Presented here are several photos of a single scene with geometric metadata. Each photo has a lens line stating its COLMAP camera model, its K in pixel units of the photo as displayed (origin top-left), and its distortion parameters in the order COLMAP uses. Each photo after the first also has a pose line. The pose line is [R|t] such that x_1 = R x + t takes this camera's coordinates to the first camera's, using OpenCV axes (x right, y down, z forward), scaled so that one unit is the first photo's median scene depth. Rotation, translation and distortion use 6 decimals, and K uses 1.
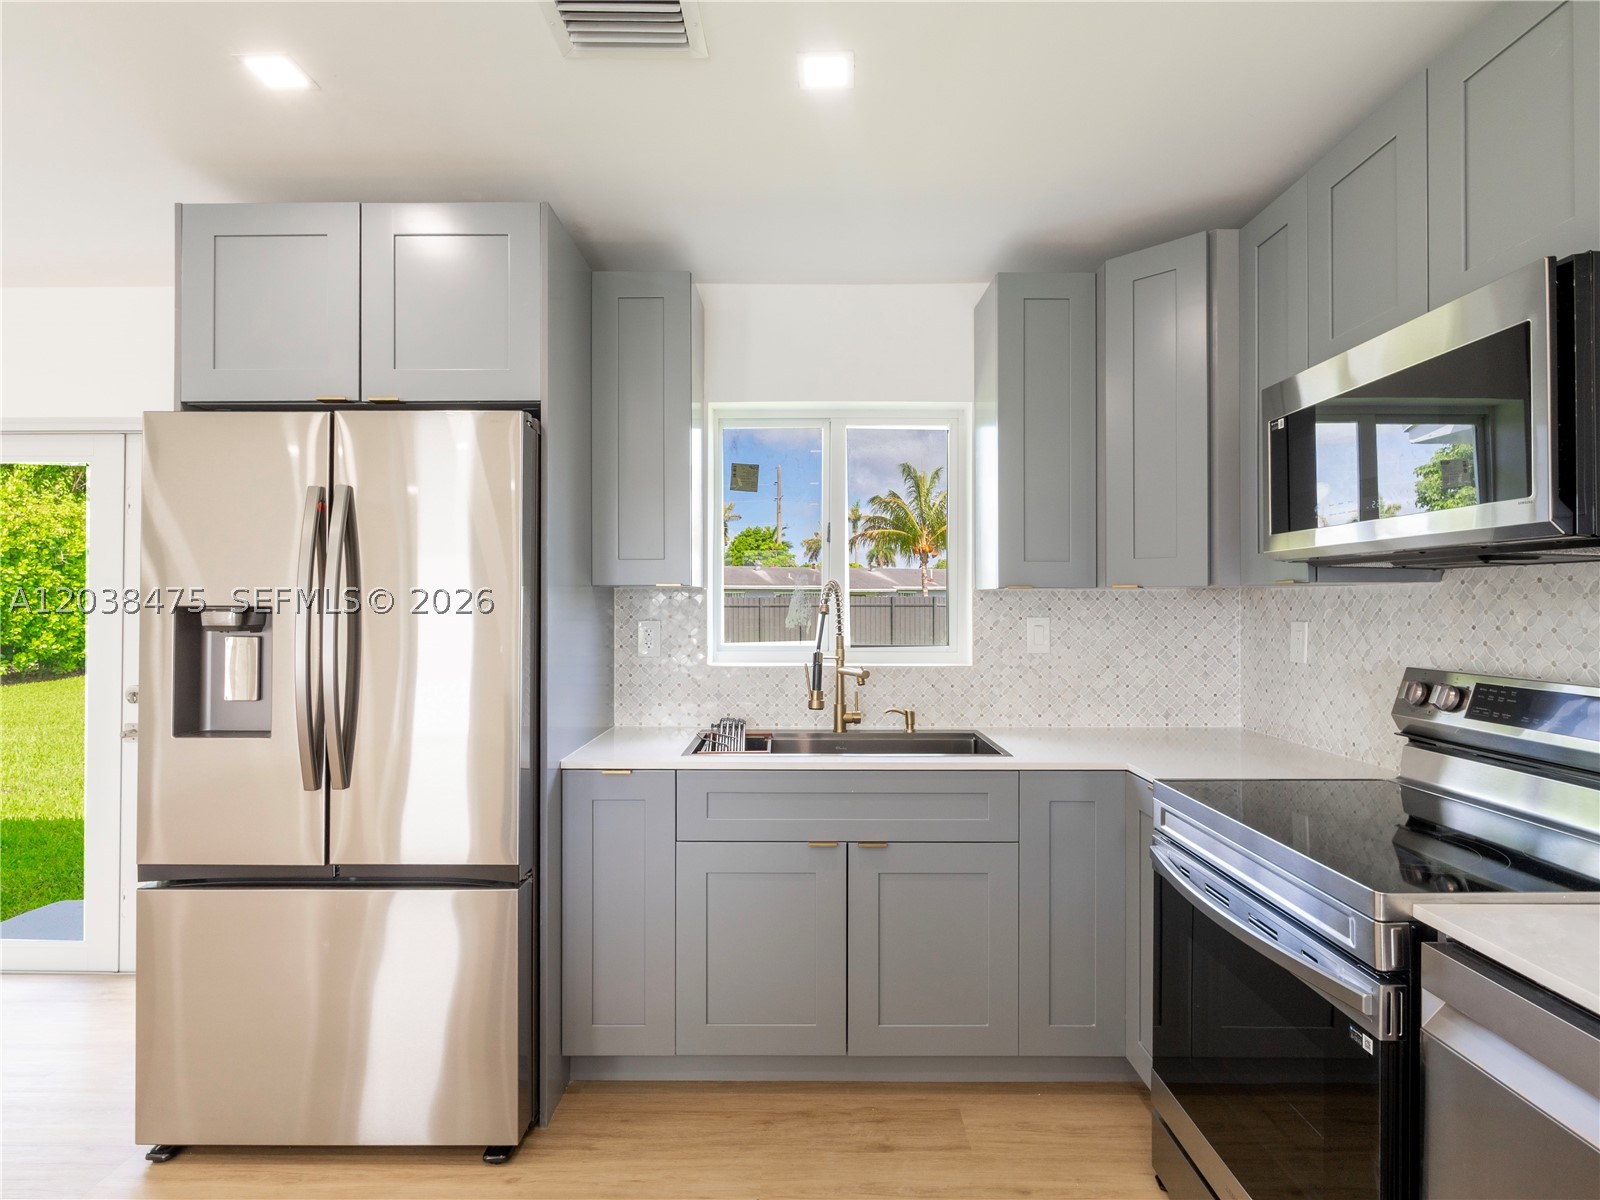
lens RADIAL K [[828.6, 0, 801.7], [0, 828.6, 597.0], [0, 0, 1]] dist [-0.009282, 0.004213]
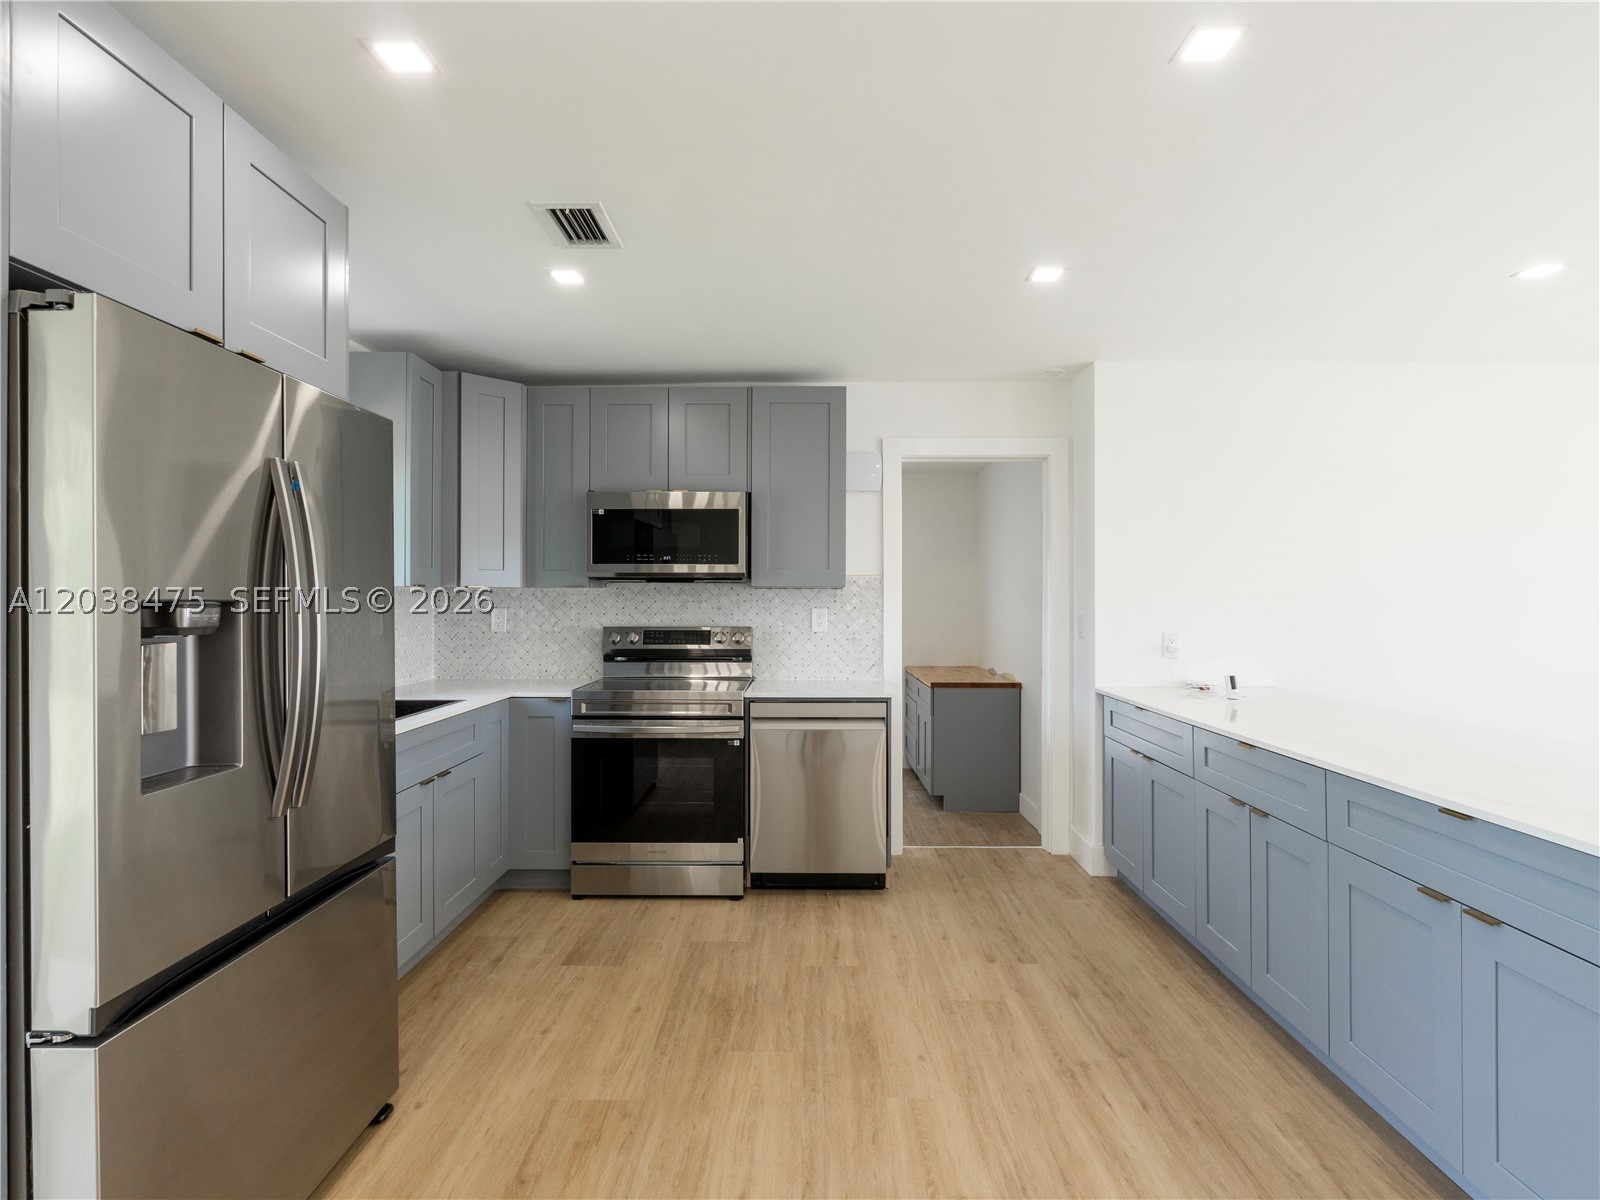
lens RADIAL K [[828.6, 0, 801.3], [0, 828.6, 597.3], [0, 0, 1]] dist [-0.009282, 0.004213]
pose [[0.003493, 0.001560, 0.999993, -1.163219], [-0.008523, 0.999963, -0.001530, 0.004581], [-0.999958, -0.008518, 0.003507, 0.372297]]
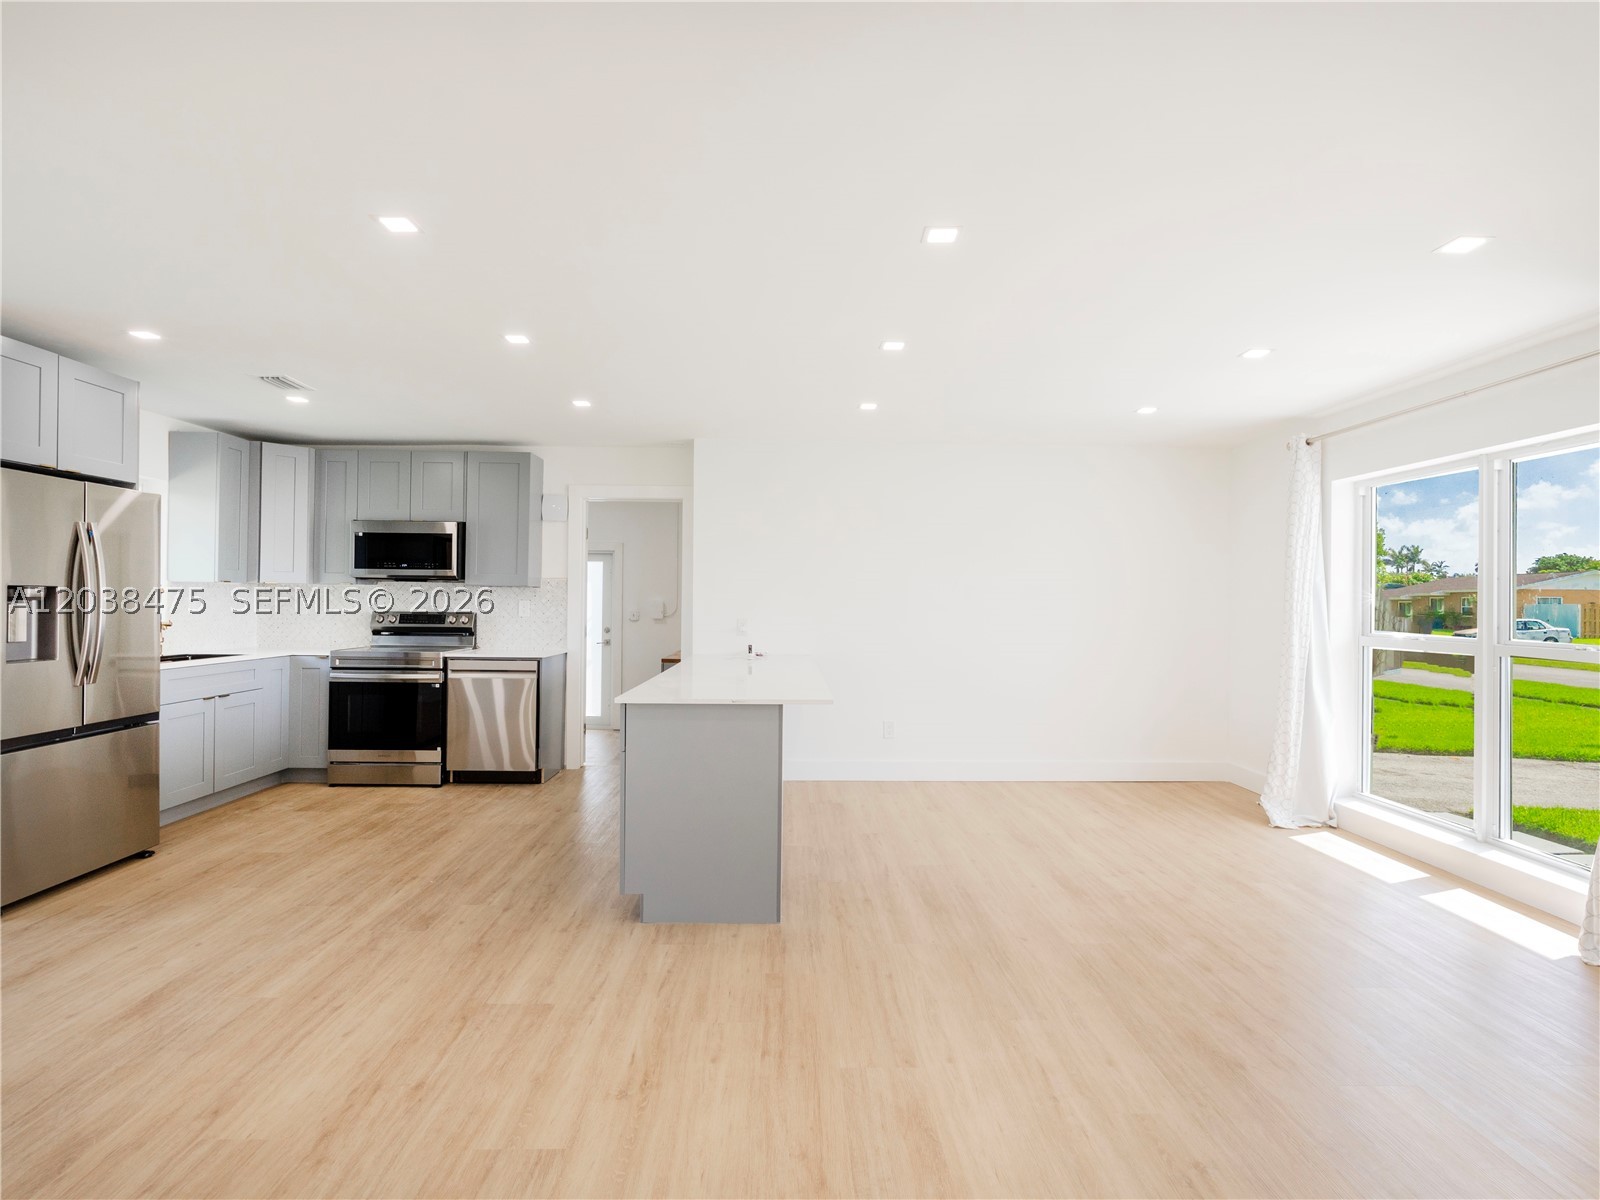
lens RADIAL K [[828.6, 0, 799.5], [0, 828.6, 597.8], [0, 0, 1]] dist [-0.009282, 0.004213]
pose [[-0.027370, 0.003242, 0.999620, -2.008122], [-0.020281, 0.999787, -0.003798, 0.008963], [-0.999420, -0.020377, -0.027299, -0.453618]]
